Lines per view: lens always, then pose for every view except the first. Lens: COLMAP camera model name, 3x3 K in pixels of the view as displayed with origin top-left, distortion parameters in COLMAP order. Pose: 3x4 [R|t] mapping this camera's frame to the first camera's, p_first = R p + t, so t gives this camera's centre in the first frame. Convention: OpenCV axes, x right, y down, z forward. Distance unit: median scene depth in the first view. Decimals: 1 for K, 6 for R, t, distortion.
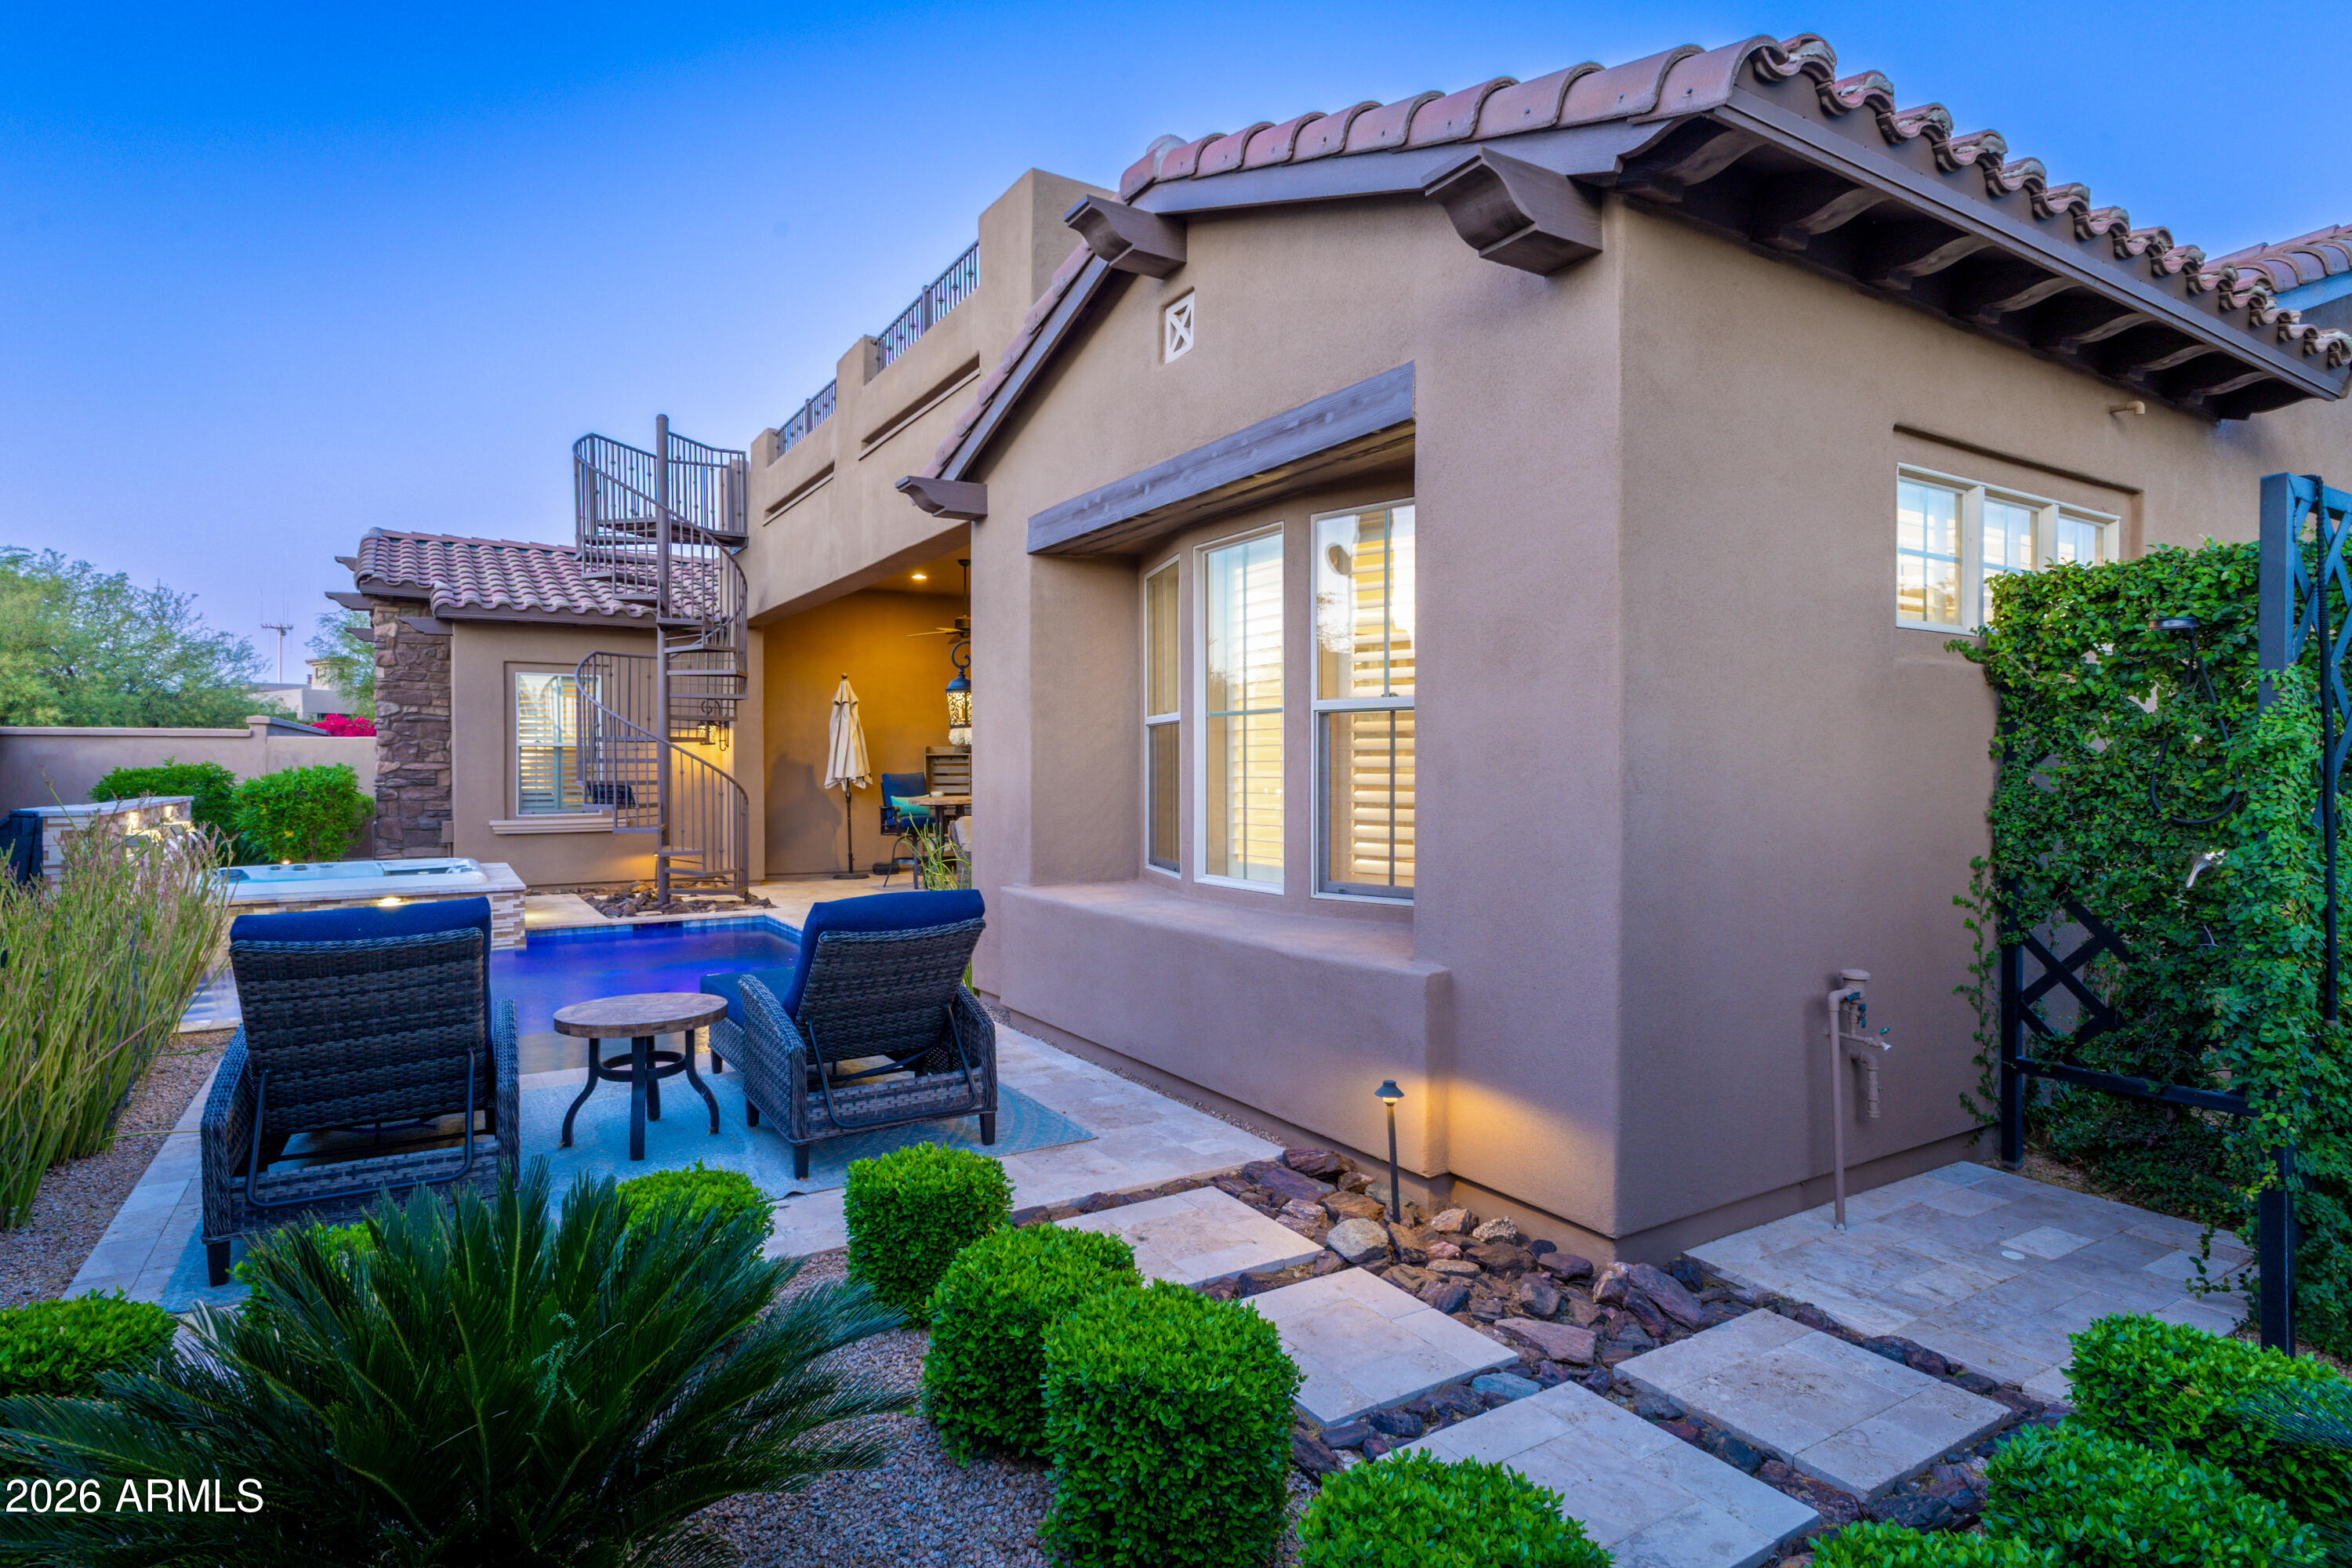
lens RADIAL K [[1203.5, 0, 1183.8], [0, 1203.5, 781.1], [0, 0, 1]] dist [0.020183, 0.000279]
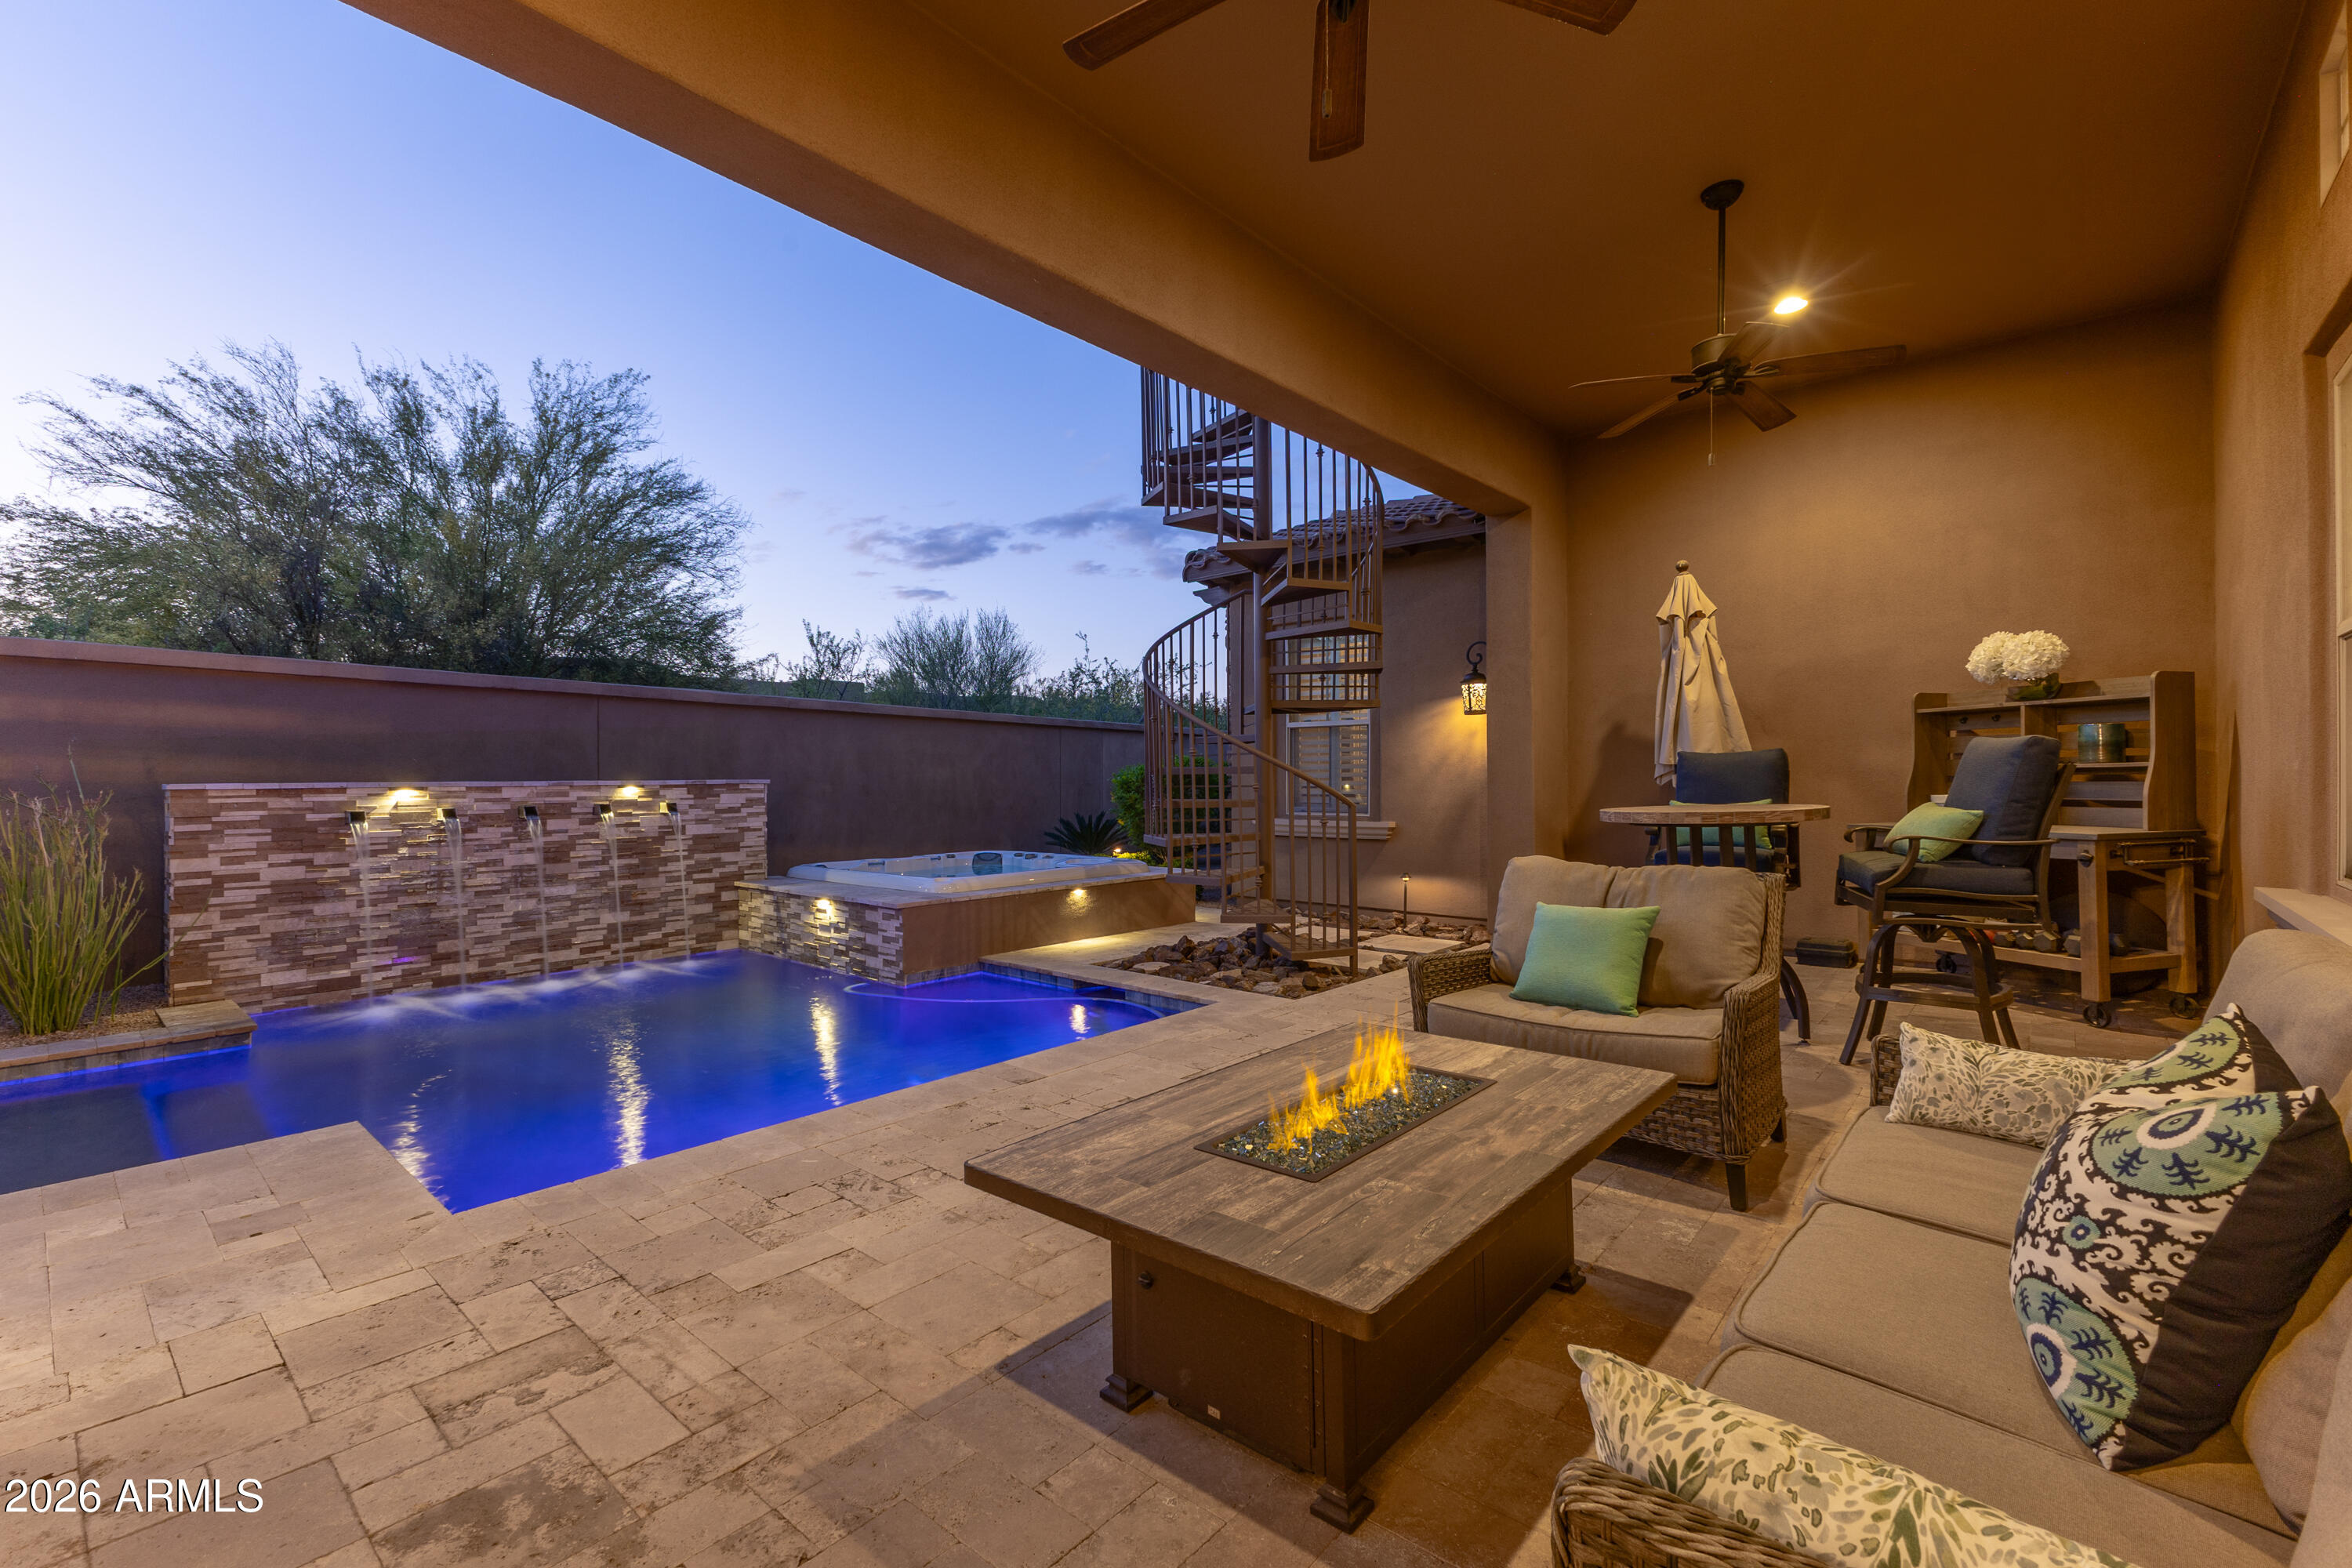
lens RADIAL K [[1024.9, 0, 1228.8], [0, 1024.9, 776.5], [0, 0, 1]] dist [0.009739, -0.001211]
pose [[0.320308, -0.000135, -0.947313, 0.075797], [-0.005707, 0.999982, -0.002073, 0.005383], [0.947296, 0.006070, 0.320301, 0.727564]]
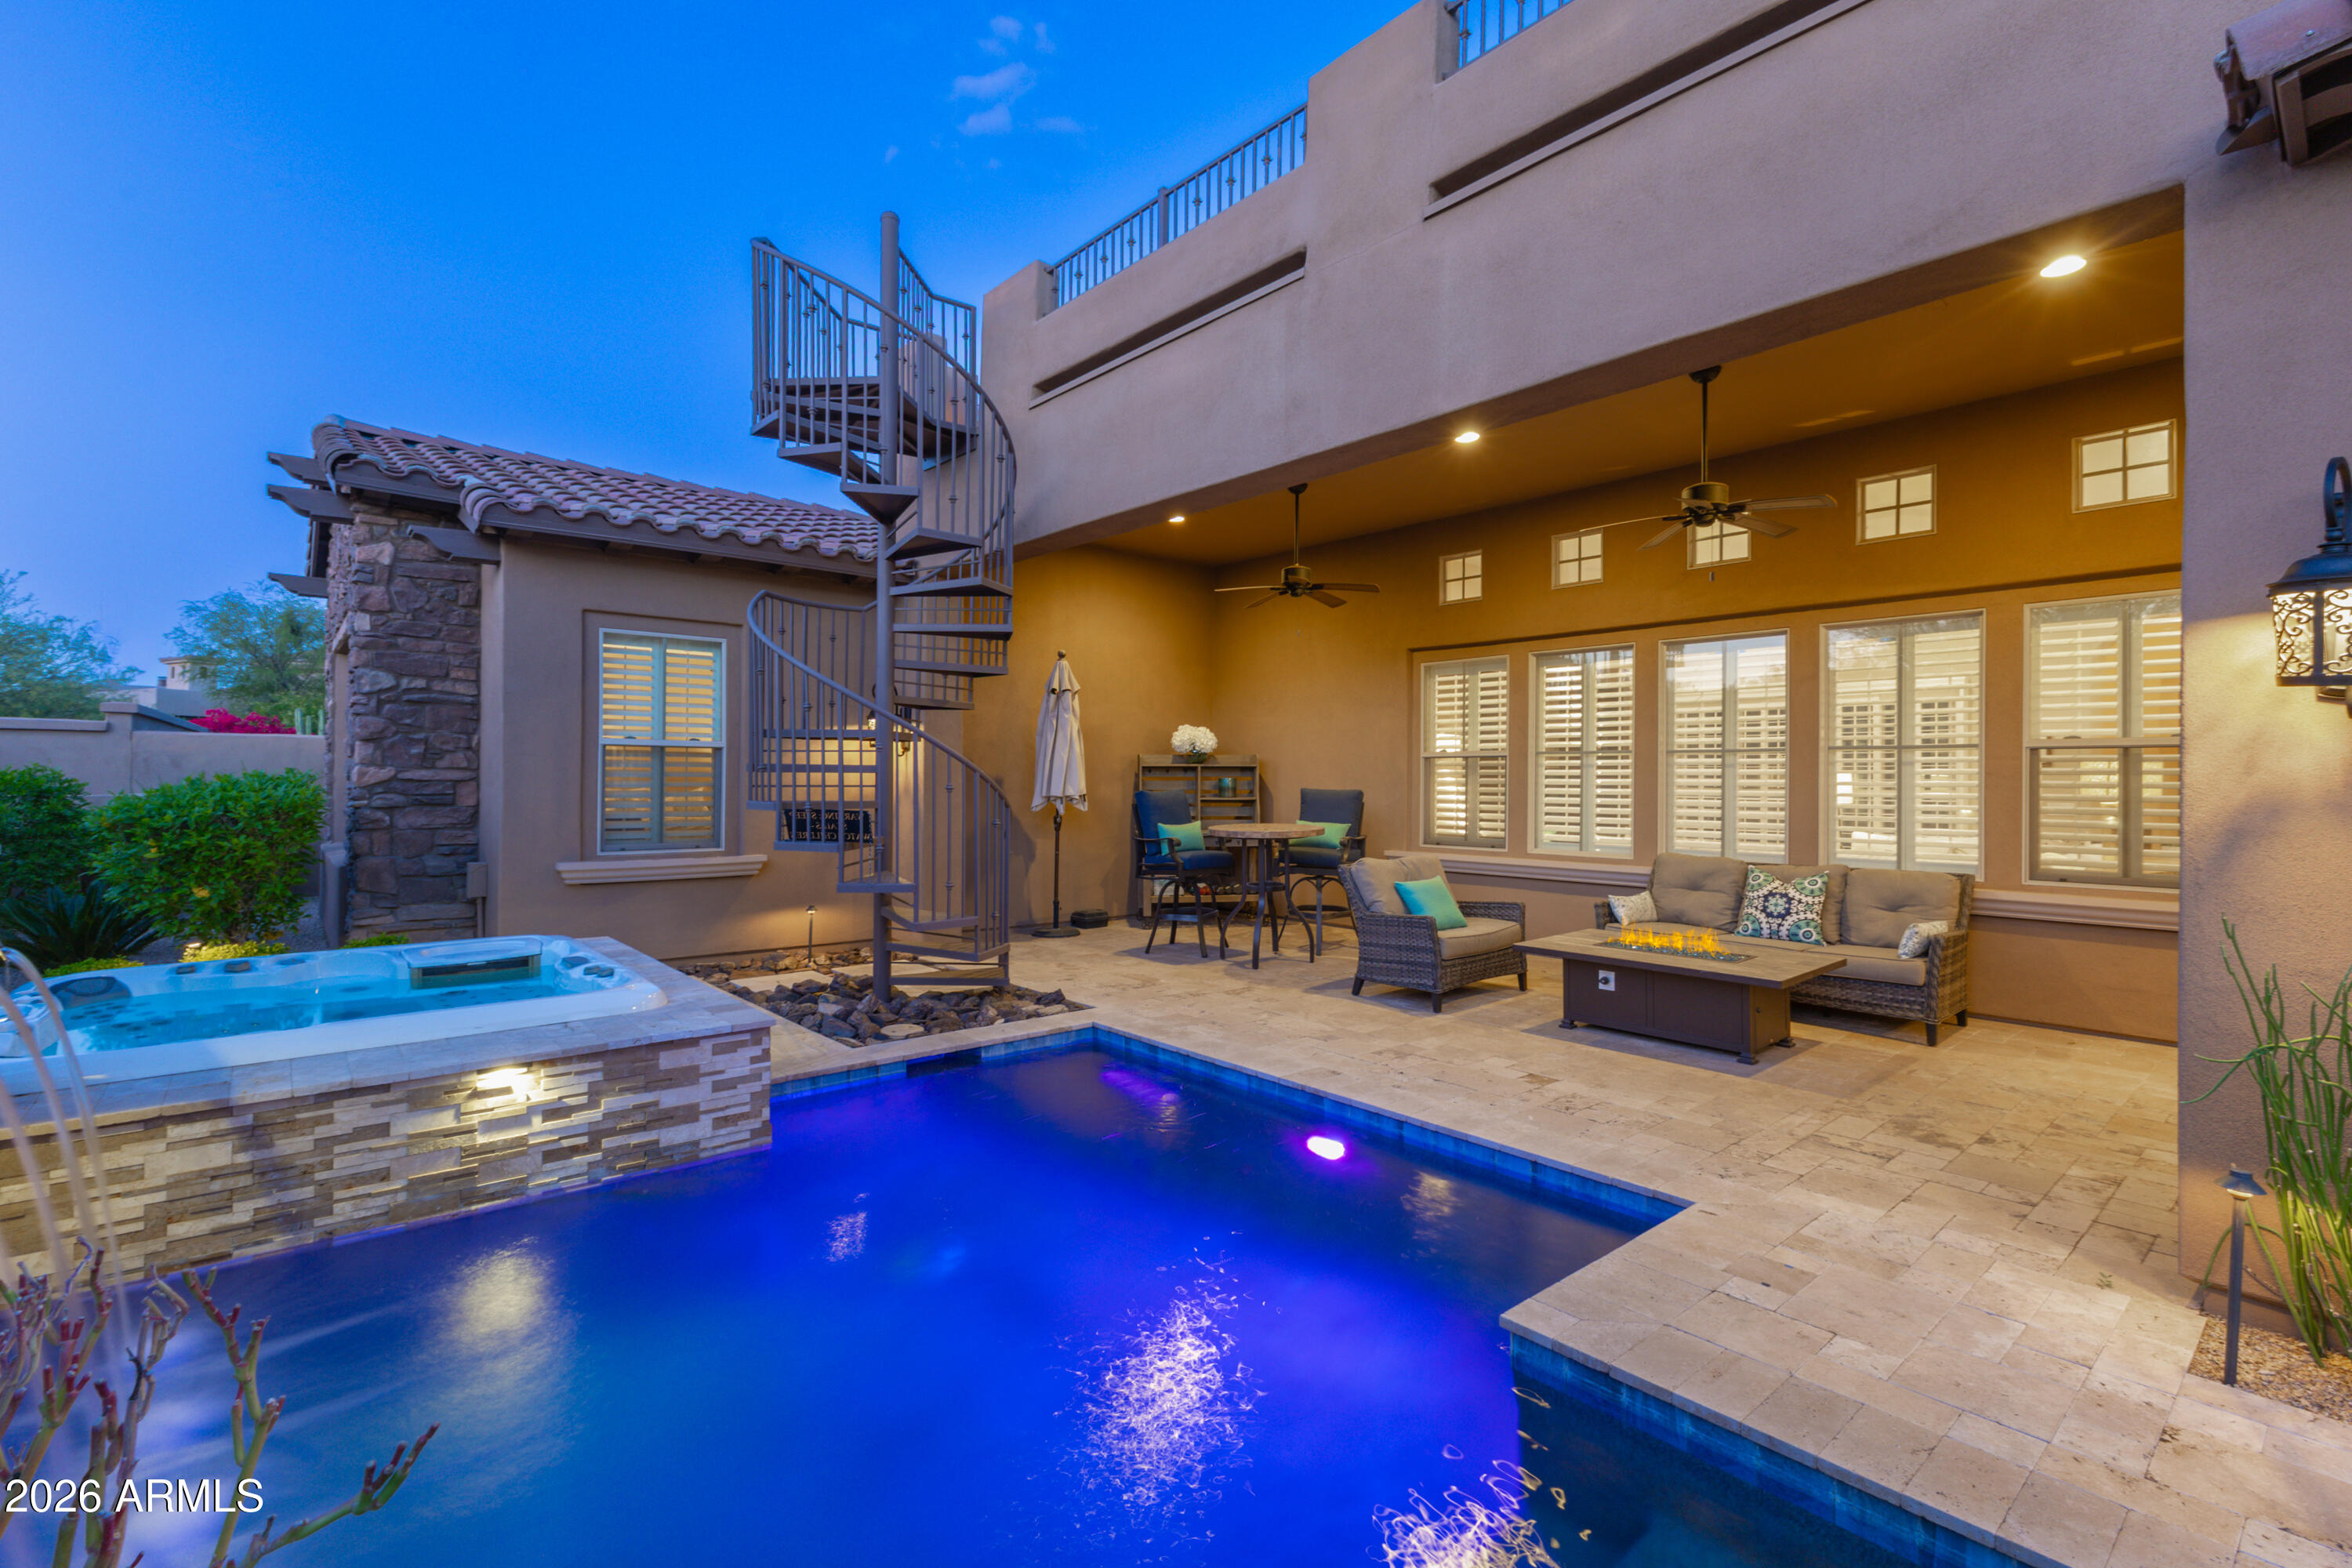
lens RADIAL K [[1024.9, 0, 1168.9], [0, 1024.9, 780.3], [0, 0, 1]] dist [0.009739, -0.001211]
pose [[0.987781, 0.008287, 0.155627, -0.336995], [-0.006247, 0.999888, -0.013595, -0.004484], [-0.155722, 0.012456, 0.987722, 0.418839]]
